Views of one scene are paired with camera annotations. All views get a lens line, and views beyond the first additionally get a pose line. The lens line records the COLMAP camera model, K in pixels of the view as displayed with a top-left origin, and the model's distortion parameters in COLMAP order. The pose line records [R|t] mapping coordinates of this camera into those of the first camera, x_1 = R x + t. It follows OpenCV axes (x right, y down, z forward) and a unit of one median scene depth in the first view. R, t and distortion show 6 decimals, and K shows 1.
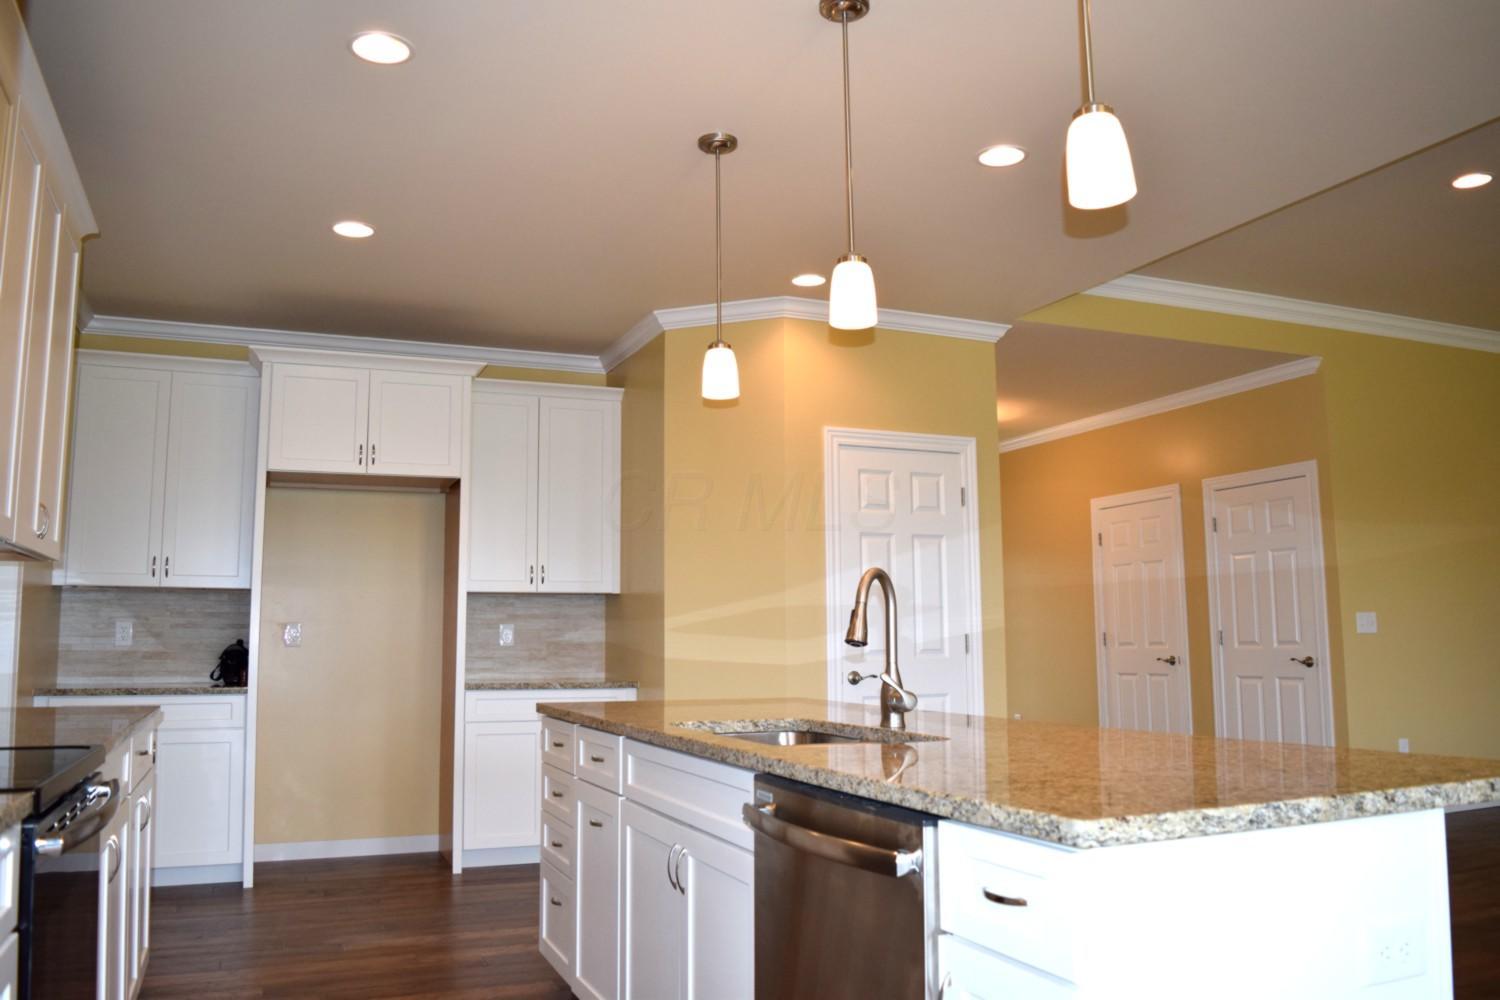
lens RADIAL K [[1178.6, 0, 747.7], [0, 1178.6, 491.8], [0, 0, 1]] dist [-0.099229, 0.039066]
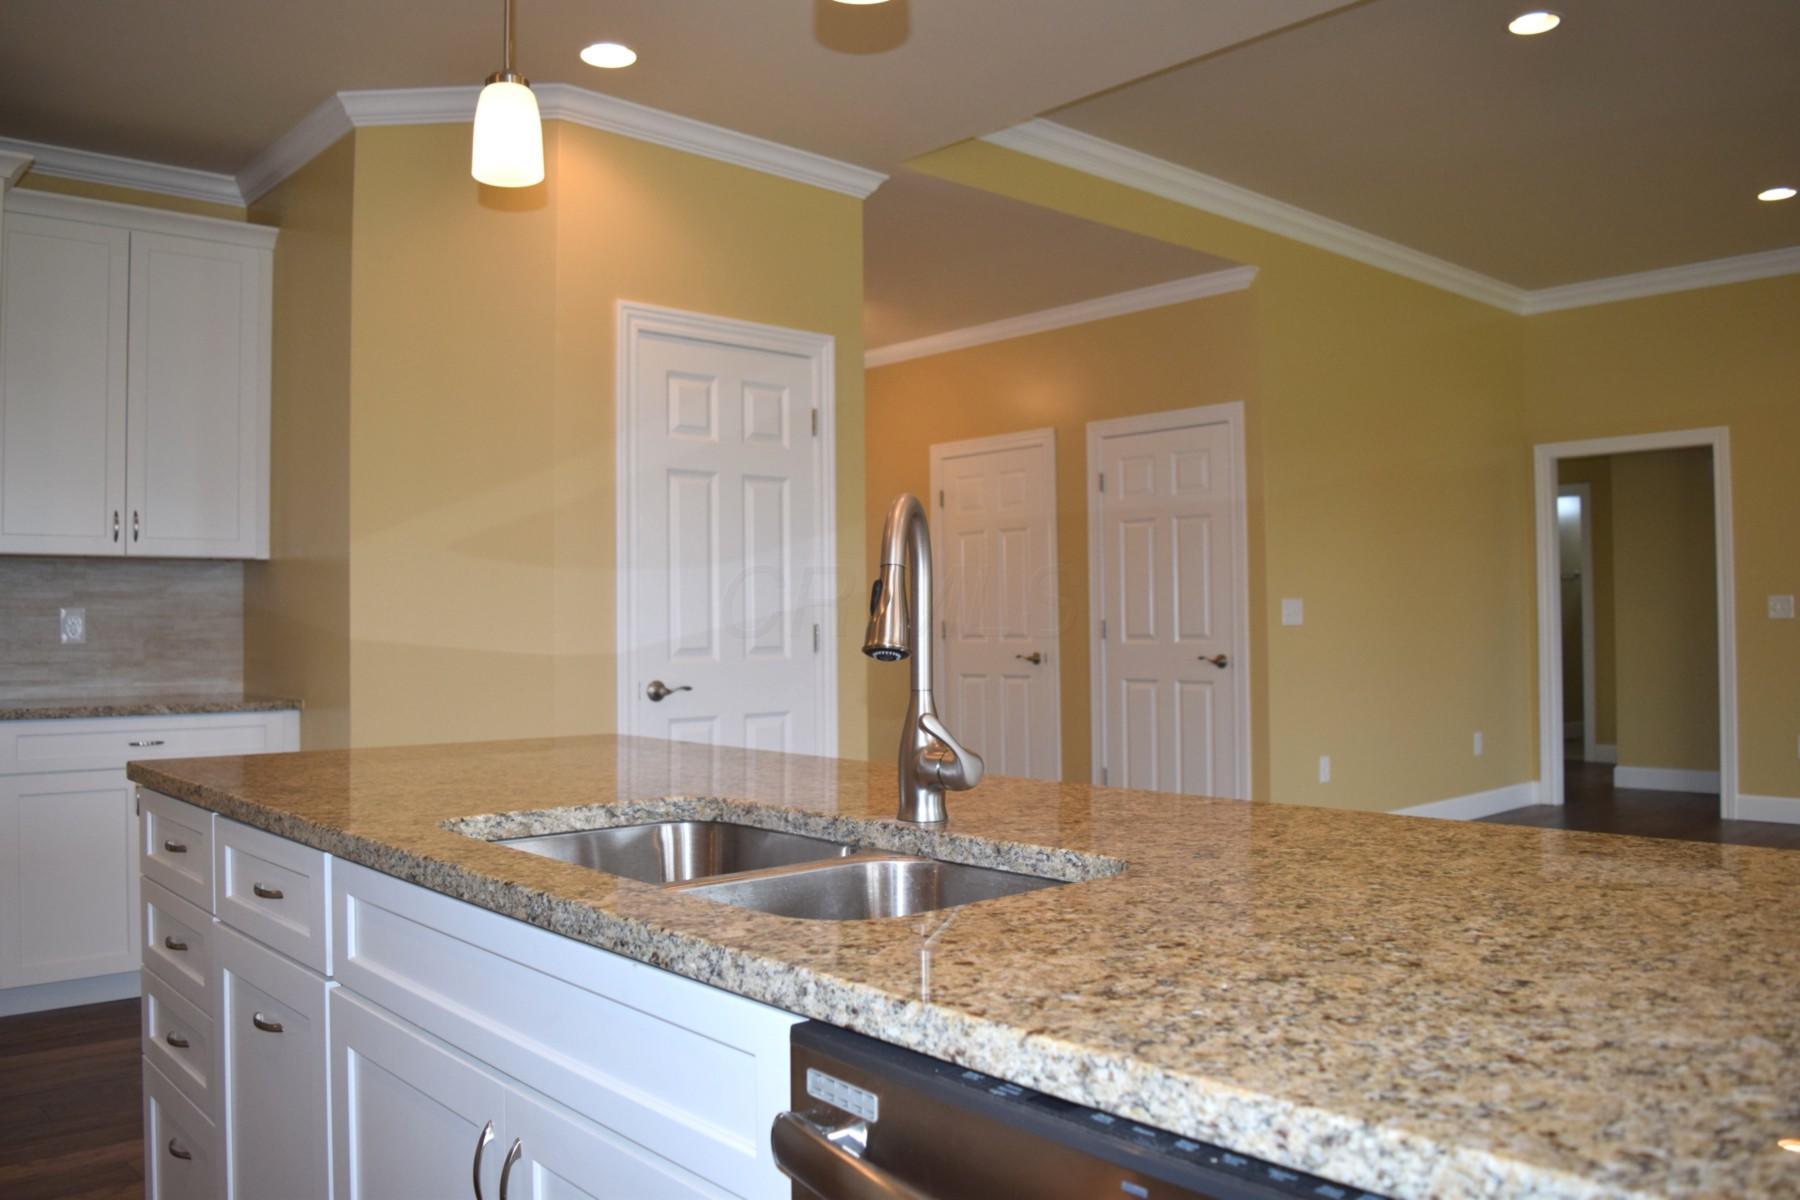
lens RADIAL K [[1414.3, 0, 897.2], [0, 1414.3, 590.1], [0, 0, 1]] dist [-0.099229, 0.039066]
pose [[0.944647, 0.006204, 0.328031, -0.036685], [-0.038818, 0.994912, 0.092971, 0.022270], [-0.325785, -0.100558, 0.940081, 0.204154]]
